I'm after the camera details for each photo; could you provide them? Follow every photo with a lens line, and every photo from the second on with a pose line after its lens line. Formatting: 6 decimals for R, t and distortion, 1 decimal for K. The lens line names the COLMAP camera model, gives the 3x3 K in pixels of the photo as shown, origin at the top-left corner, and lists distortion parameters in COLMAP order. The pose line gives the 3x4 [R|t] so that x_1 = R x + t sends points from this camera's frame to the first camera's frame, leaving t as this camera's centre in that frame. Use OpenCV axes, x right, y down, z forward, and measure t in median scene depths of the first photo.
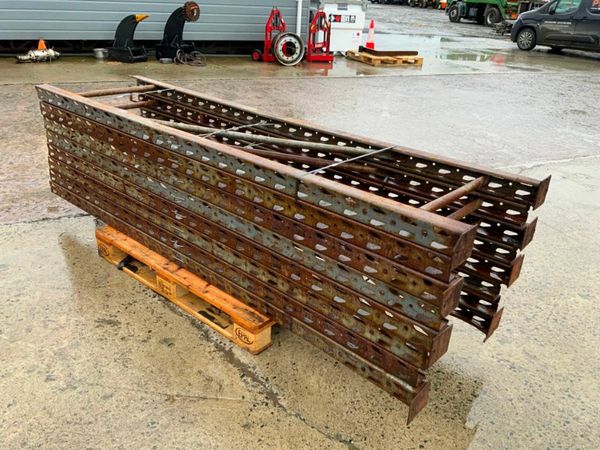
lens RADIAL K [[499.2, 0, 296.8], [0, 499.2, 225.2], [0, 0, 1]] dist [-0.016977, -0.018044]
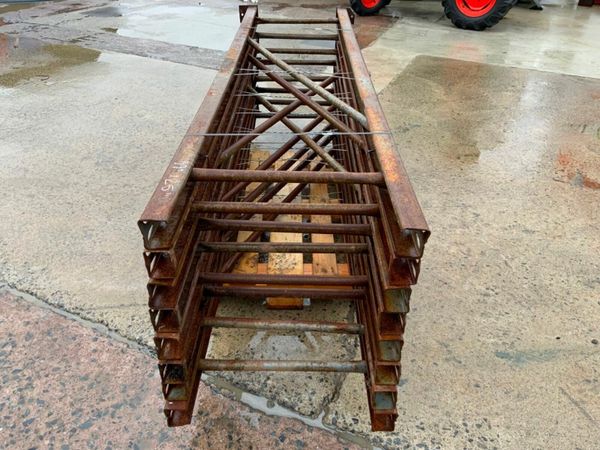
lens RADIAL K [[499.2, 0, 296.8], [0, 499.2, 225.2], [0, 0, 1]] dist [-0.016977, -0.018044]
pose [[-0.653220, -0.467751, 0.595410, -0.218247], [0.268198, 0.592442, 0.759659, -0.192740], [-0.708077, 0.655912, -0.261545, 0.372982]]
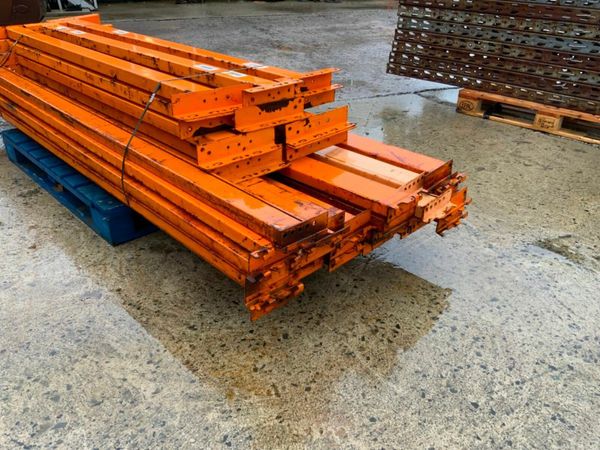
lens RADIAL K [[494.4, 0, 300.0], [0, 494.4, 225.0], [0, 0, 1]] dist [0.086723, -0.167822]
pose [[0.997724, -0.013454, -0.066072, -0.223812], [0.018503, 0.996905, 0.076412, 0.076123], [0.064839, -0.077460, 0.994885, -0.104785]]
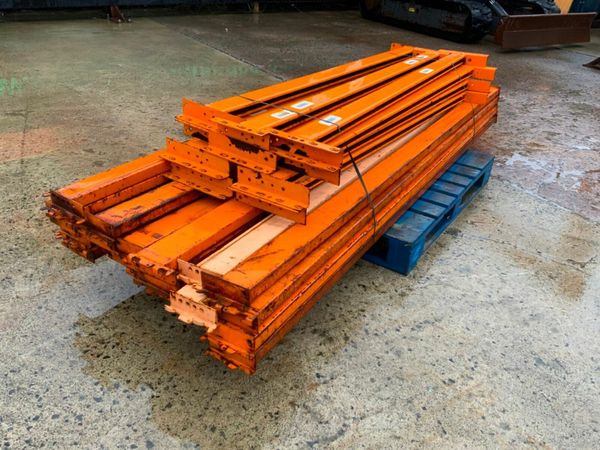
lens RADIAL K [[494.4, 0, 300.0], [0, 494.4, 225.0], [0, 0, 1]] dist [0.086723, -0.167822]
pose [[0.173087, 0.454824, -0.873599, -0.053653], [-0.460785, 0.821323, 0.336312, -0.006351], [0.870470, 0.344330, 0.351737, 0.049066]]
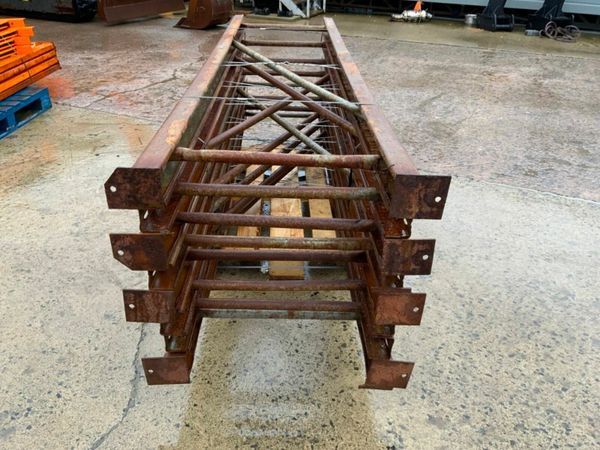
lens RADIAL K [[499.2, 0, 296.8], [0, 499.2, 225.2], [0, 0, 1]] dist [-0.016977, -0.018044]
pose [[0.682477, 0.332827, -0.650731, 0.159025], [-0.306010, 0.938633, 0.159141, -0.015826], [0.663764, 0.090520, 0.742444, 0.086691]]
